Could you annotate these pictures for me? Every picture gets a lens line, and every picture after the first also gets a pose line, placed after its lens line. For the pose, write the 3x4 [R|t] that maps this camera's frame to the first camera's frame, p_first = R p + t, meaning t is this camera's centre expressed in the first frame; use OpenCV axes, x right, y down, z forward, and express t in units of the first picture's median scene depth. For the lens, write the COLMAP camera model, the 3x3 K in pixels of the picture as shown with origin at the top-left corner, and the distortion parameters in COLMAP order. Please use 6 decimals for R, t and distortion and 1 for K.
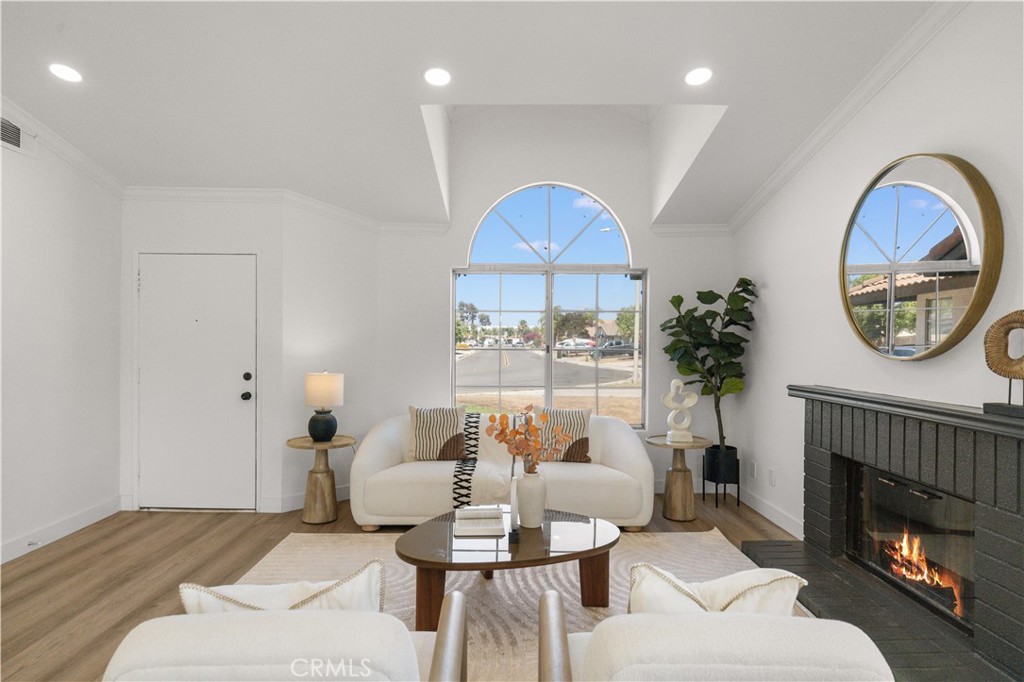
lens RADIAL K [[564.1, 0, 512.0], [0, 564.1, 341.0], [0, 0, 1]] dist [0.001340, -0.000212]
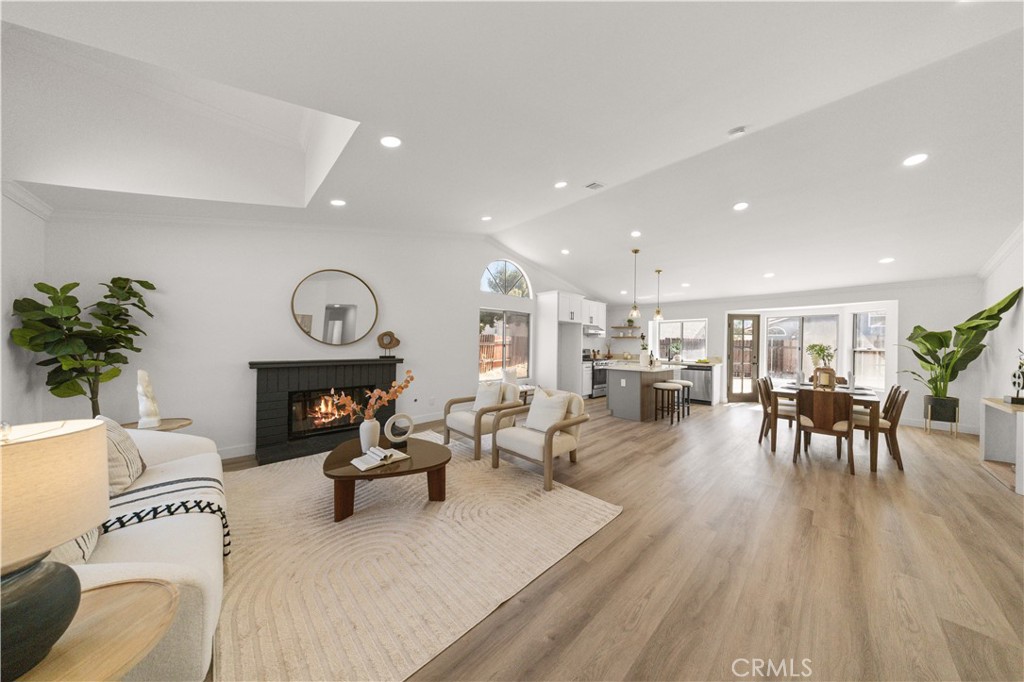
lens RADIAL K [[303.8, 0, 513.4], [0, 303.8, 343.3], [0, 0, 1]] dist [-0.001002, -0.000151]
pose [[-0.676679, -0.008810, 0.736226, -0.574037], [-0.015082, 0.999884, -0.001897, 0.008866], [-0.736124, -0.012388, -0.676733, 0.830313]]
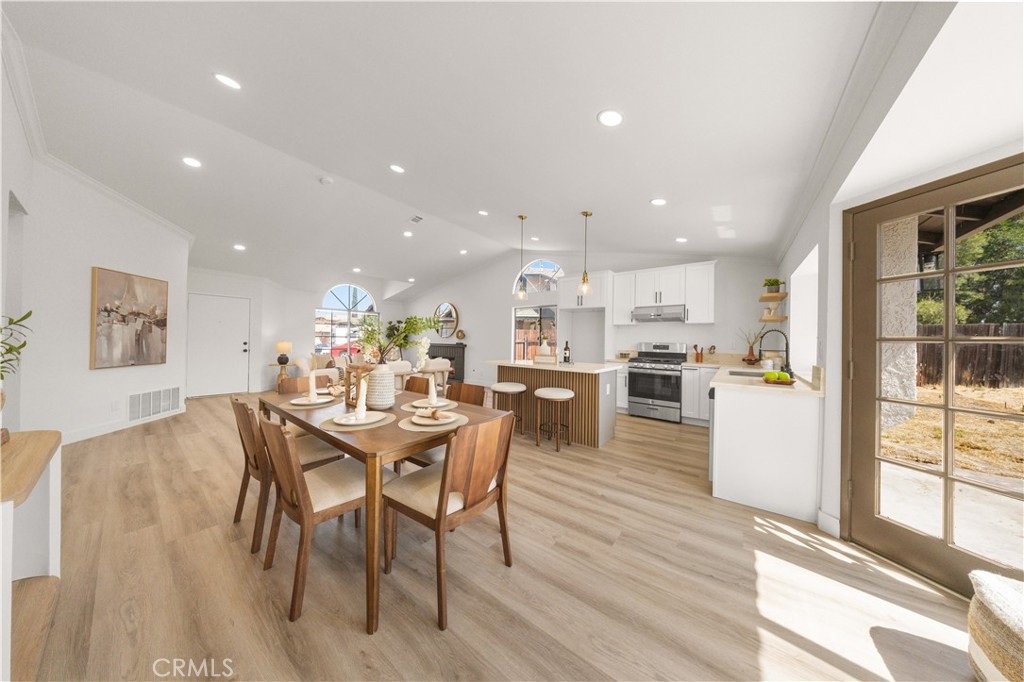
lens RADIAL K [[300.6, 0, 513.5], [0, 300.6, 338.2], [0, 0, 1]] dist [0.000541, -0.000013]
pose [[0.623150, 0.007903, 0.782063, -0.778918], [-0.013313, 0.999911, 0.000503, 0.020856], [-0.781989, -0.010725, 0.623200, -0.895210]]
